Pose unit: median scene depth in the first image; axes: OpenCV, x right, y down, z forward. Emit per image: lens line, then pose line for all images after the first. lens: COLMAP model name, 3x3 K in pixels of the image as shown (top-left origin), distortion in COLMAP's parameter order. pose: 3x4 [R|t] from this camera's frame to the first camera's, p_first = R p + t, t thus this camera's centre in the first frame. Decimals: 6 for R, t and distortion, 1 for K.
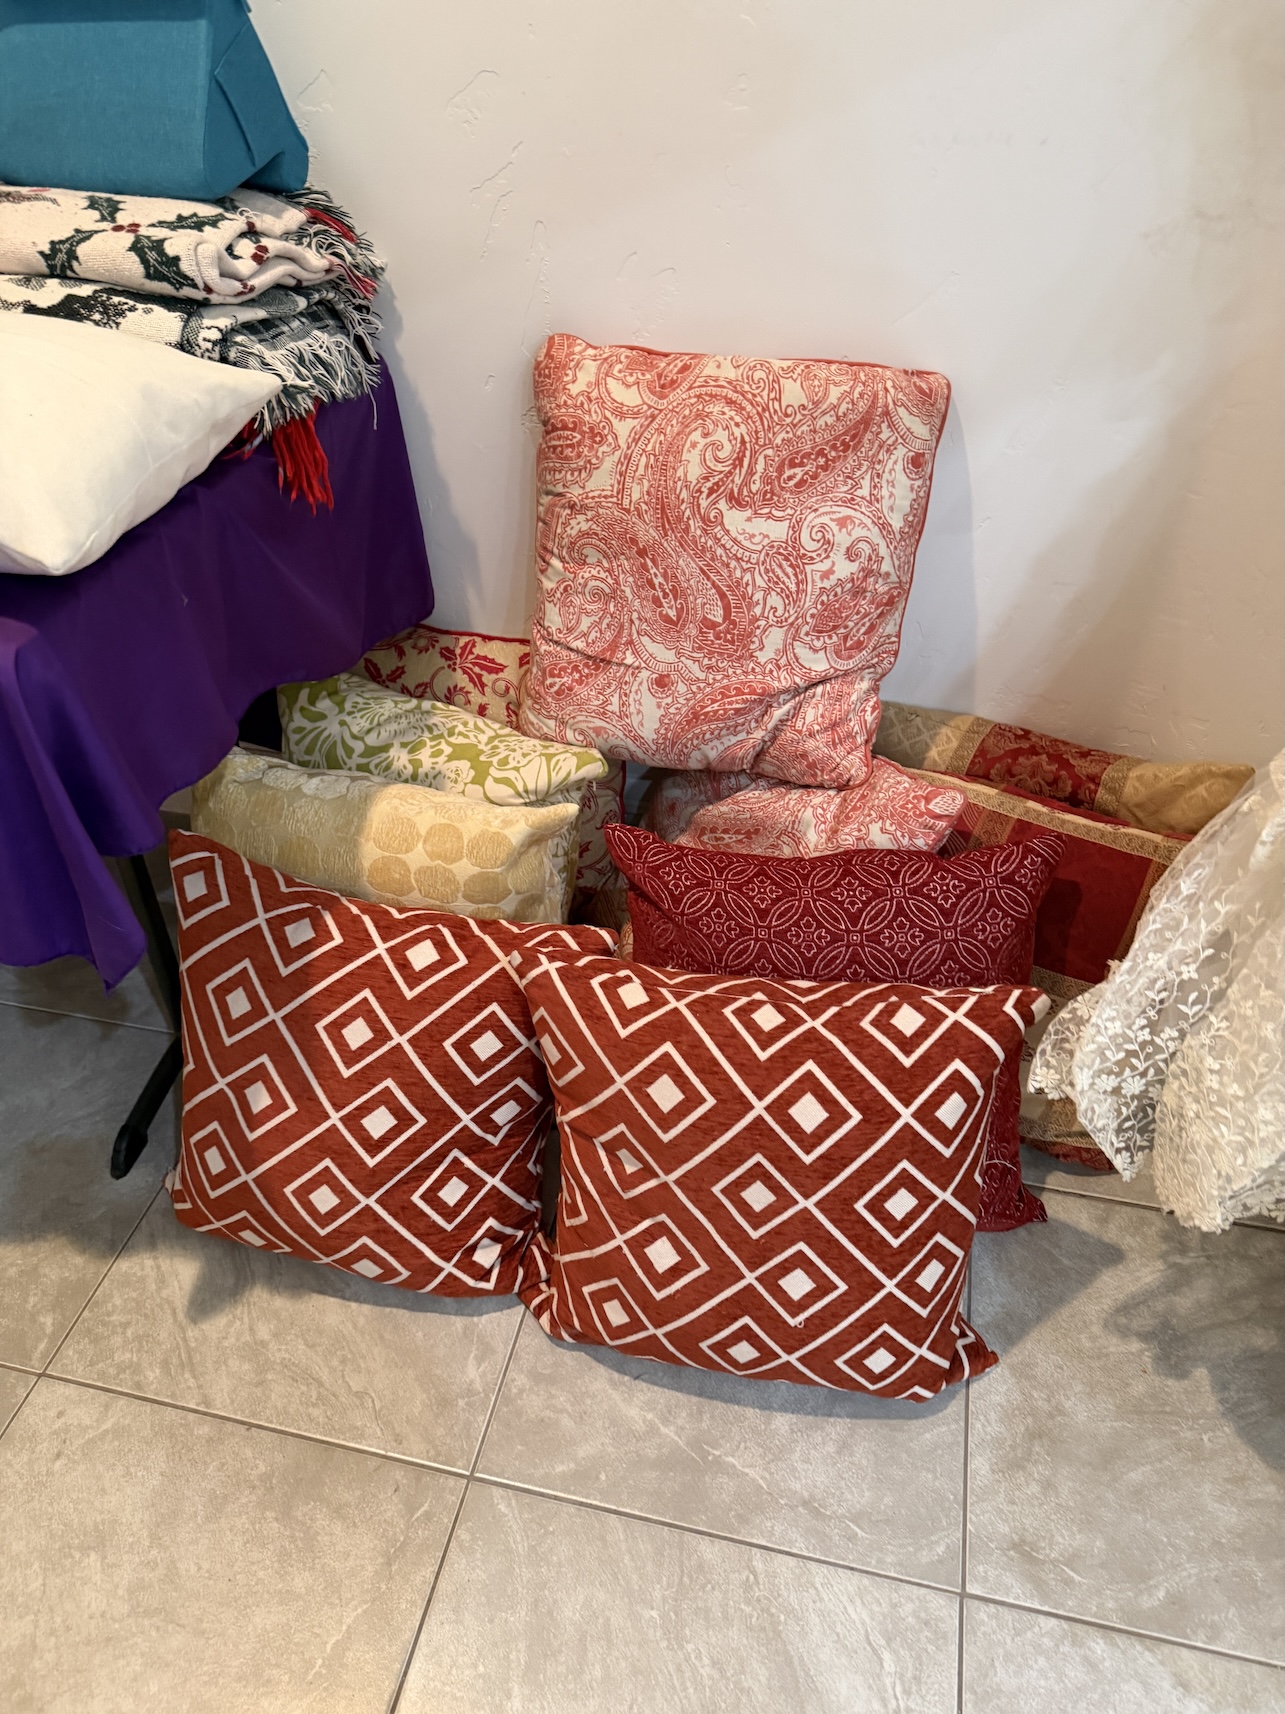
lens RADIAL K [[1206.0, 0, 642.1], [0, 1206.0, 855.4], [0, 0, 1]] dist [0.002922, -0.007560]
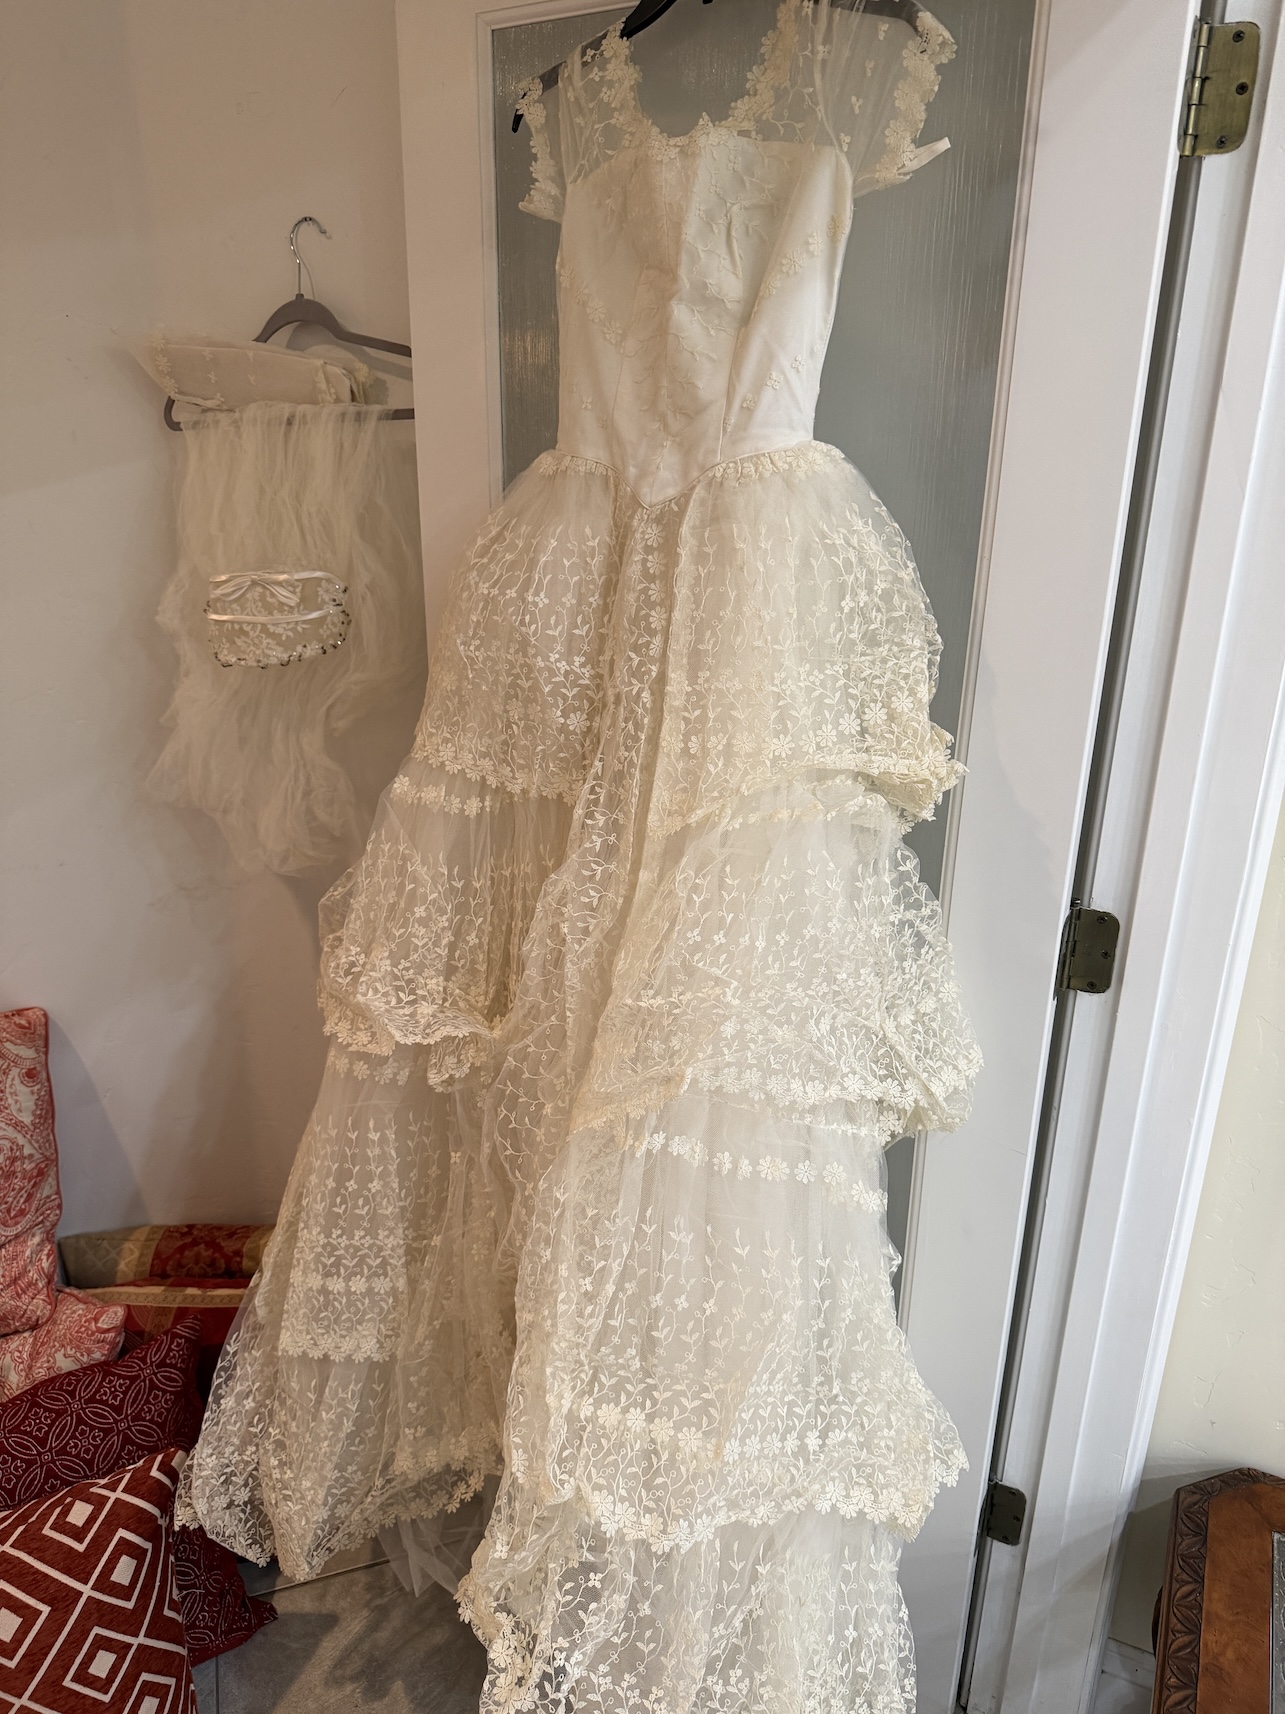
lens RADIAL K [[1206.0, 0, 642.4], [0, 1206.0, 861.9], [0, 0, 1]] dist [0.002922, -0.007560]
pose [[0.846612, -0.171562, 0.503801, 0.164880], [0.317568, 0.922475, -0.219522, -0.029286], [-0.427082, 0.345841, 0.835461, -0.503464]]
